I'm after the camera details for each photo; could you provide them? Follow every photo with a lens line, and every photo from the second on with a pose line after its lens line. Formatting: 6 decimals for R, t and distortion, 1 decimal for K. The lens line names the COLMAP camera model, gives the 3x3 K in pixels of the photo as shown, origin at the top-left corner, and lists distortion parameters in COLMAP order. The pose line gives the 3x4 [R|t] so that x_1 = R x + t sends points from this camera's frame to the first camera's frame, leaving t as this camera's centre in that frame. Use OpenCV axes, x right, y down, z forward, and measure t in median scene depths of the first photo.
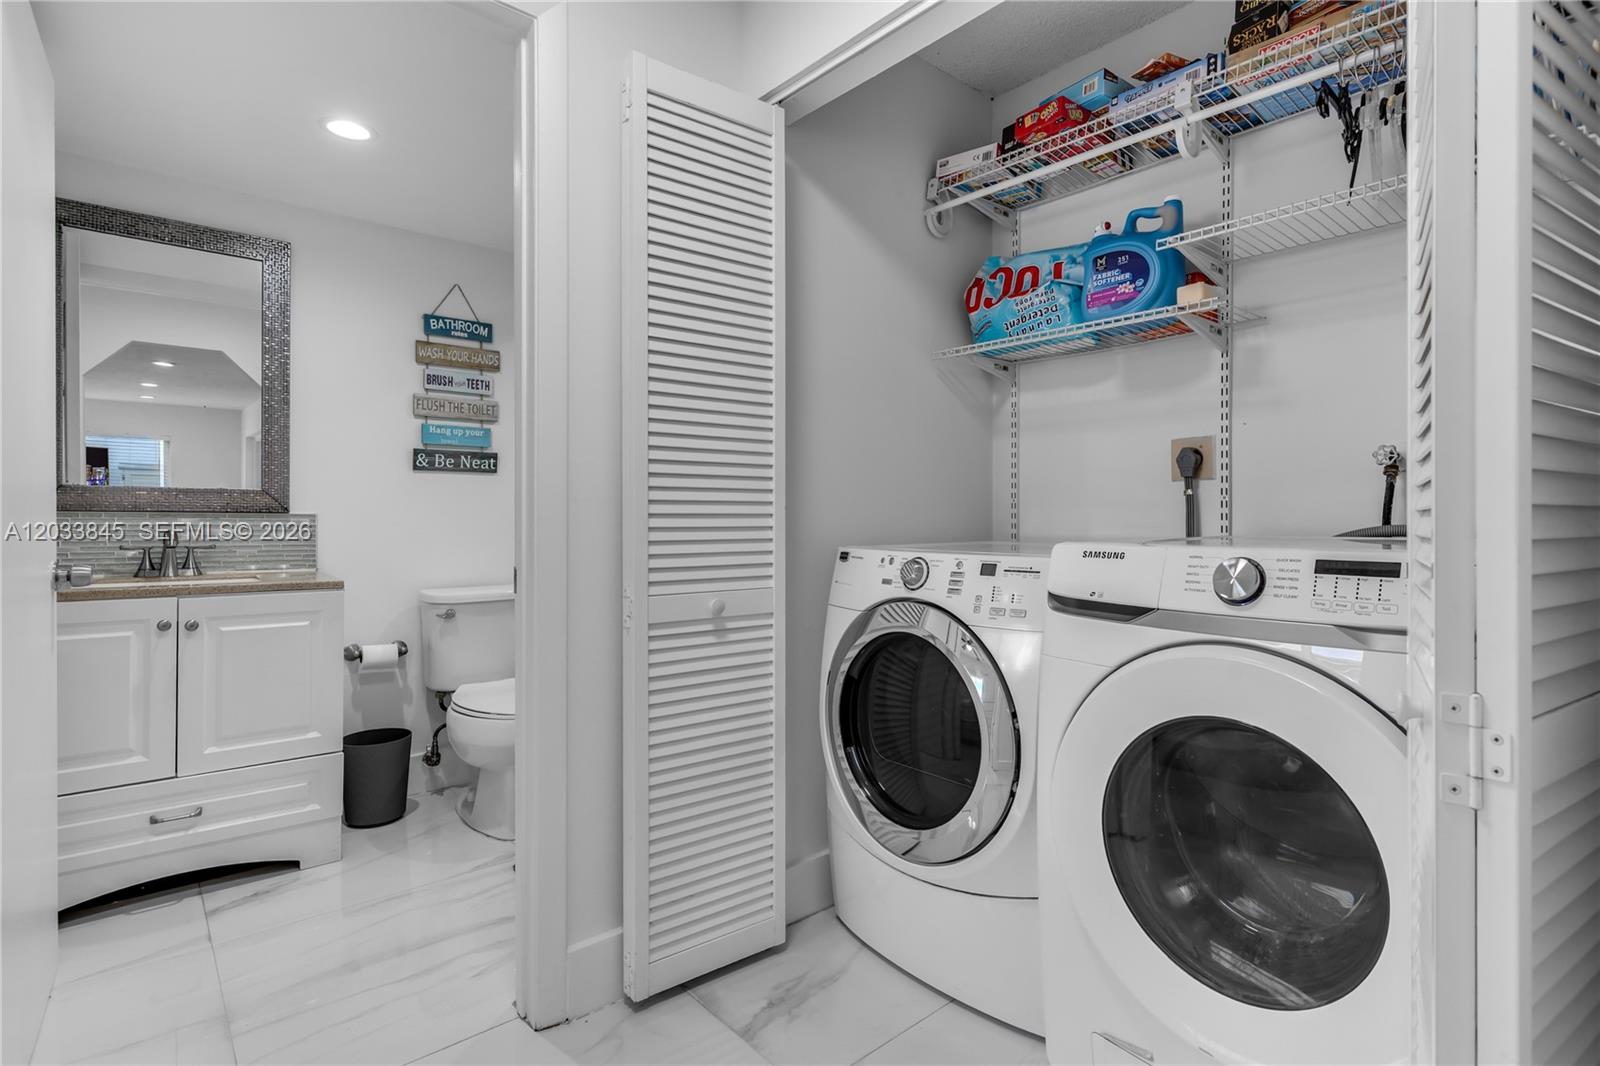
lens RADIAL K [[786.0, 0, 800.9], [0, 786.0, 520.0], [0, 0, 1]] dist [0.001906, 0.000640]
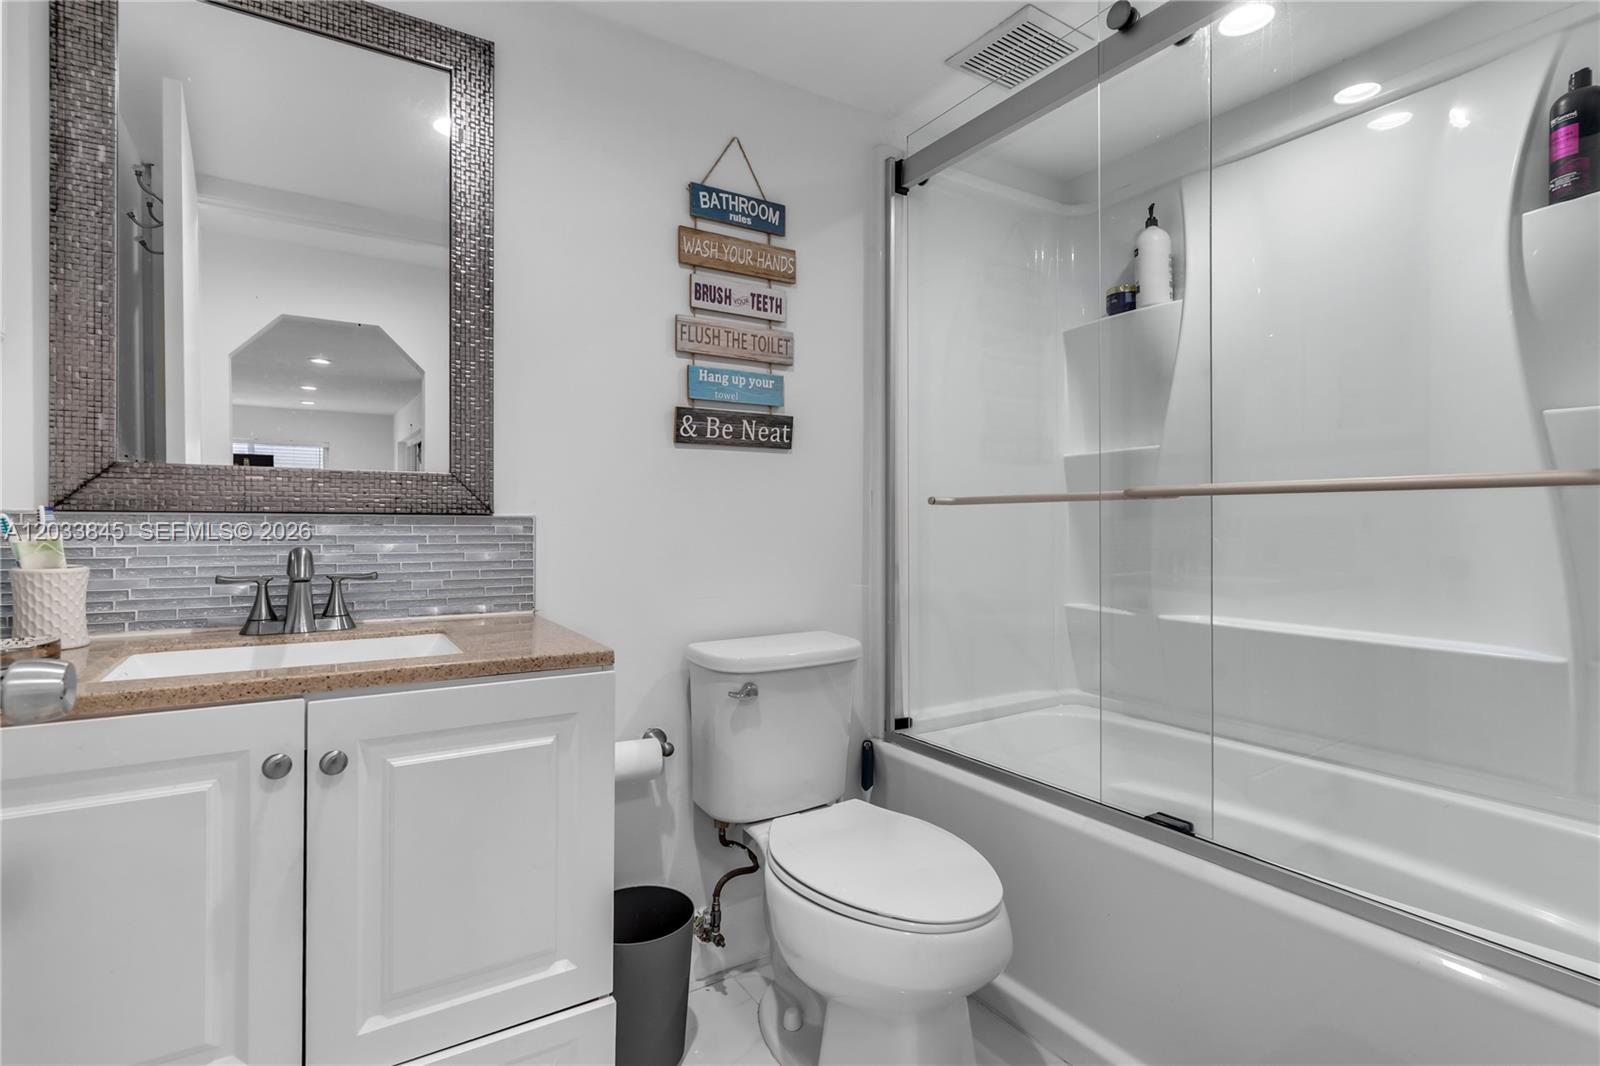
lens RADIAL K [[769.4, 0, 777.0], [0, 769.4, 524.4], [0, 0, 1]] dist [0.000770, 0.000368]
pose [[0.988400, -0.002578, -0.151851, -0.324989], [0.002471, 0.999997, -0.000893, -0.000825], [0.151853, 0.000508, 0.988403, 0.429919]]
